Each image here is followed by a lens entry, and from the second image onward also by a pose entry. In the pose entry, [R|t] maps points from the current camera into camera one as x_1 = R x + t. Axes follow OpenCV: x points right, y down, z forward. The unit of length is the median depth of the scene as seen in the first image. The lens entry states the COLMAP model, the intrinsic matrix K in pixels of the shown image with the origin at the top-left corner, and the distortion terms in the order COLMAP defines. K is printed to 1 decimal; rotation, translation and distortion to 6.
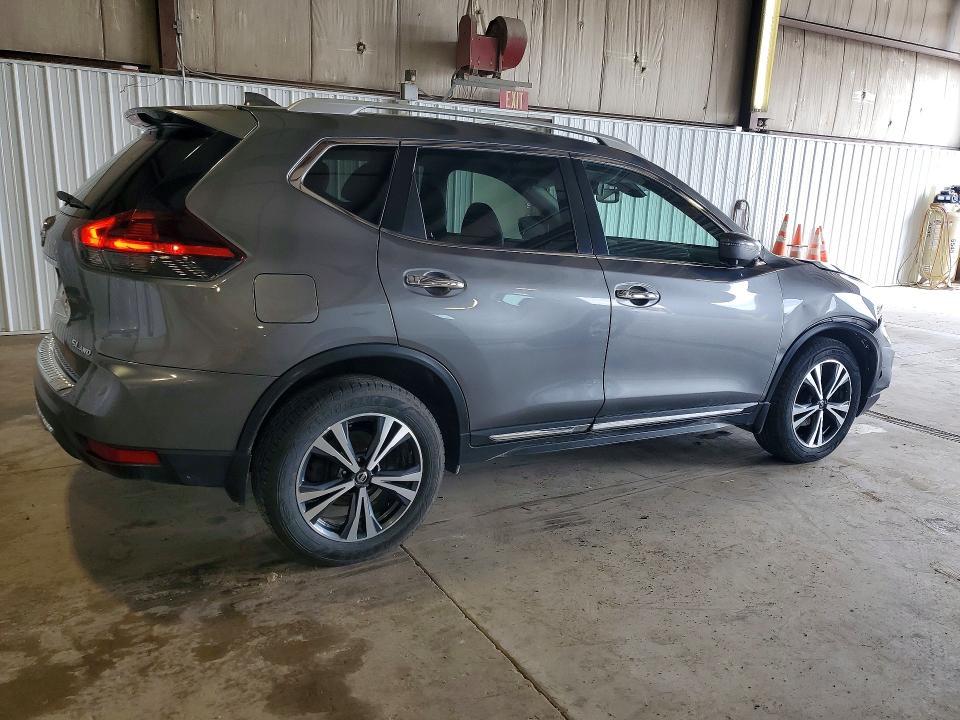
lens RADIAL K [[775.3, 0, 480.0], [0, 775.3, 360.0], [0, 0, 1]] dist [0.015817, 0.000714]
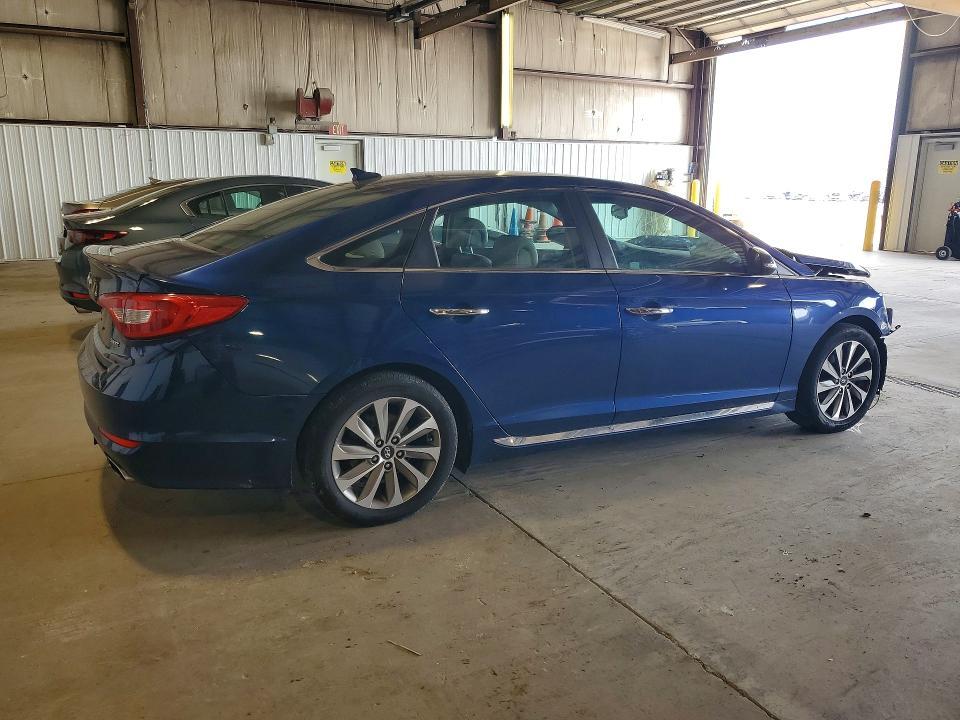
lens RADIAL K [[775.3, 0, 480.0], [0, 775.3, 360.0], [0, 0, 1]] dist [0.015817, 0.000714]
pose [[0.997631, -0.015080, -0.067117, 0.409889], [0.015860, 0.999813, 0.011099, 0.153941], [0.066937, -0.012137, 0.997683, -0.654836]]
